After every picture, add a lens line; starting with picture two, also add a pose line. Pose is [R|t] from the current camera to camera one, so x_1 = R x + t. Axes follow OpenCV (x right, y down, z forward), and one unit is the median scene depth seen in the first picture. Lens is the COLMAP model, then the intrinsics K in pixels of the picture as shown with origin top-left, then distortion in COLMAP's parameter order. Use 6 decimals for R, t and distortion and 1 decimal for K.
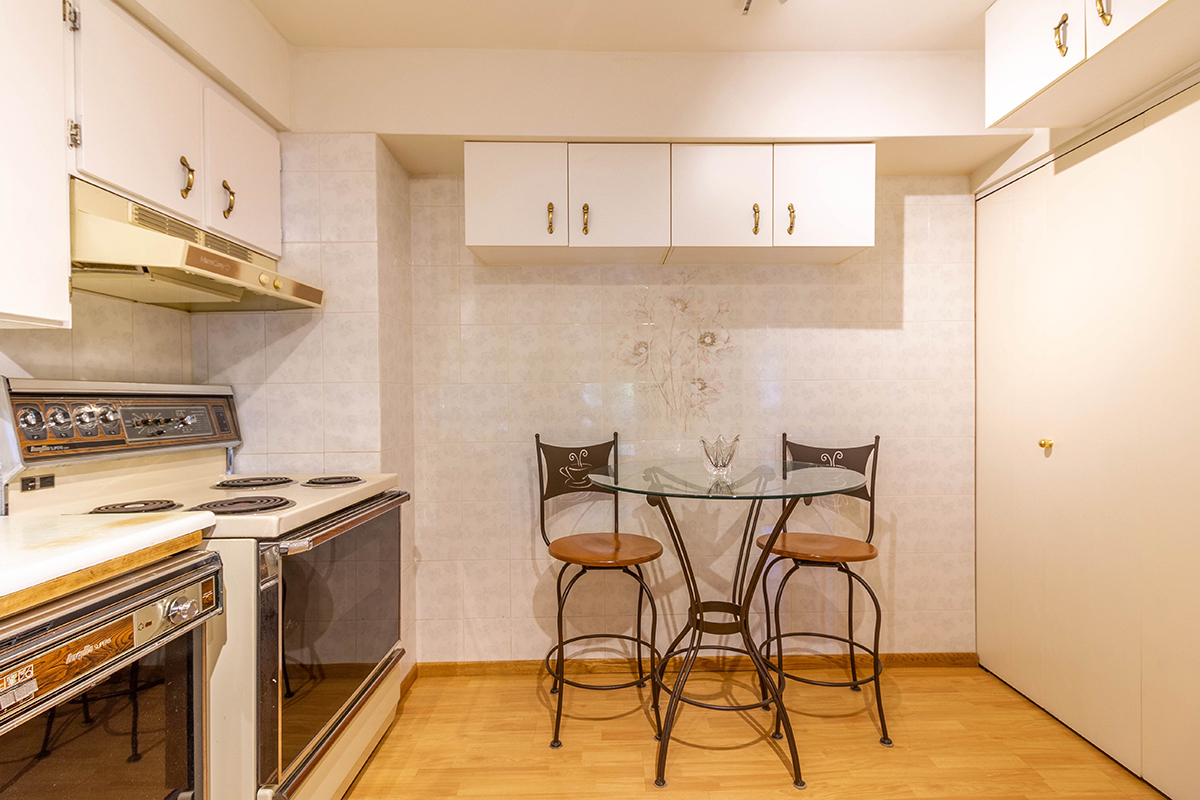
lens RADIAL K [[573.1, 0, 605.3], [0, 573.1, 405.6], [0, 0, 1]] dist [0.008439, -0.000755]
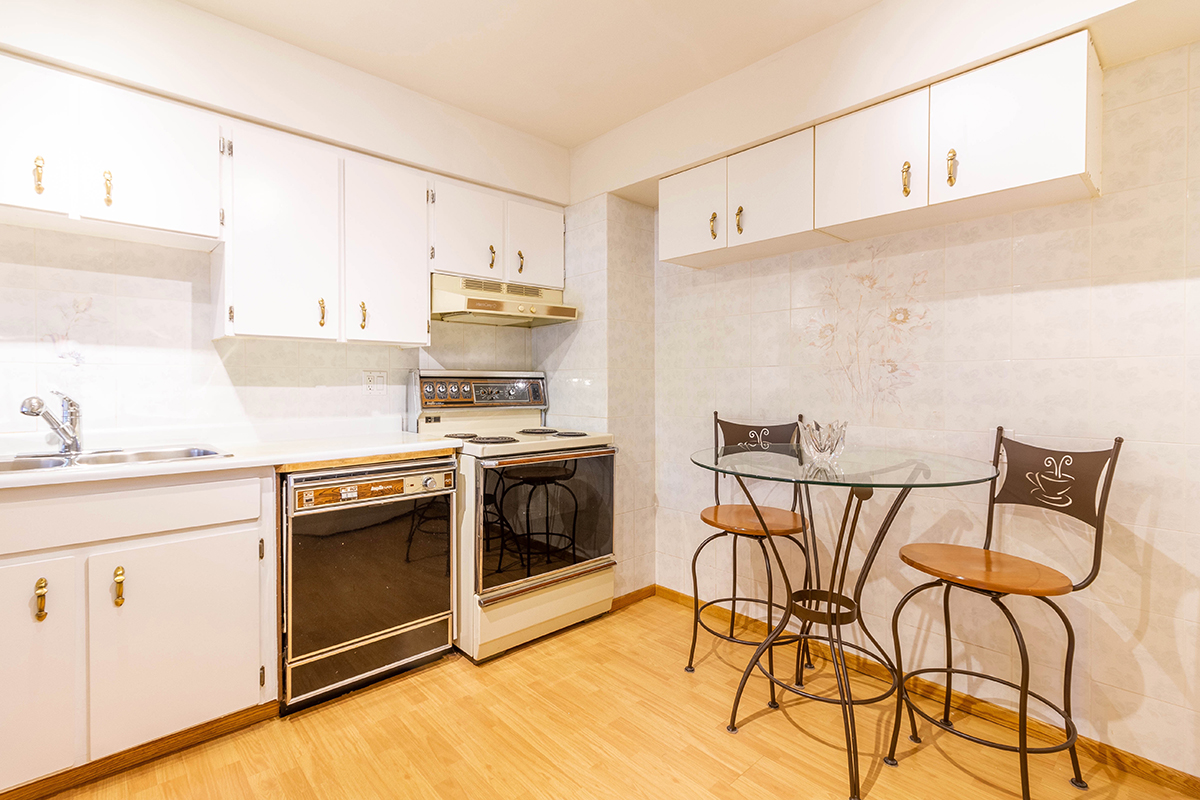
lens RADIAL K [[573.1, 0, 605.5], [0, 573.1, 387.5], [0, 0, 1]] dist [0.008439, -0.000755]
pose [[0.652444, 0.015786, -0.757673, 0.651007], [-0.014076, 0.999863, 0.008711, -0.006433], [0.757706, 0.004981, 0.652577, 0.076498]]
